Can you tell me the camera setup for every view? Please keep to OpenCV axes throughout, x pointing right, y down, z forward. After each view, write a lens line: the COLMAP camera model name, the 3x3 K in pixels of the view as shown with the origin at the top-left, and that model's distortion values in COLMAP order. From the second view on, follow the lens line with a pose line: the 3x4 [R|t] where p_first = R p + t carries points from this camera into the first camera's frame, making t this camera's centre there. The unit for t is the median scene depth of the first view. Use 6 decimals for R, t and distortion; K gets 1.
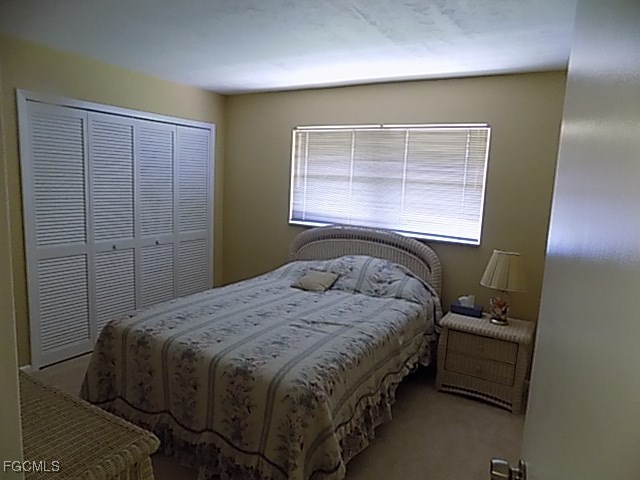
lens RADIAL K [[428.1, 0, 320.1], [0, 428.1, 239.9], [0, 0, 1]] dist [-0.075784, 0.067520]
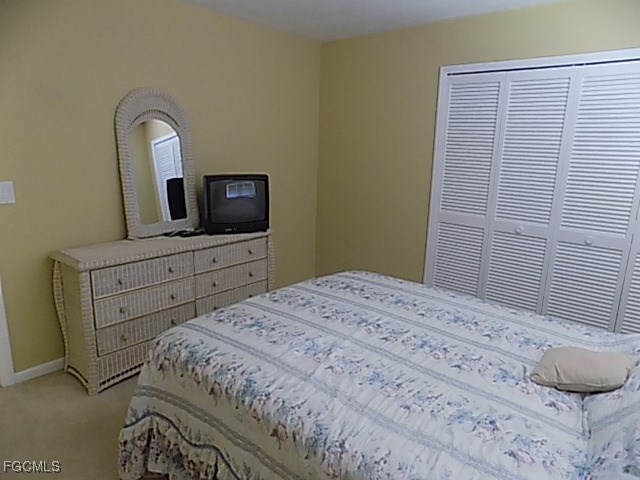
lens RADIAL K [[428.1, 0, 320.1], [0, 428.1, 240.0], [0, 0, 1]] dist [-0.075784, 0.067520]
pose [[-0.141357, 0.183607, -0.972783, 0.570743], [-0.172944, 0.962959, 0.206883, -0.100068], [0.974735, 0.197481, -0.104367, 0.983940]]
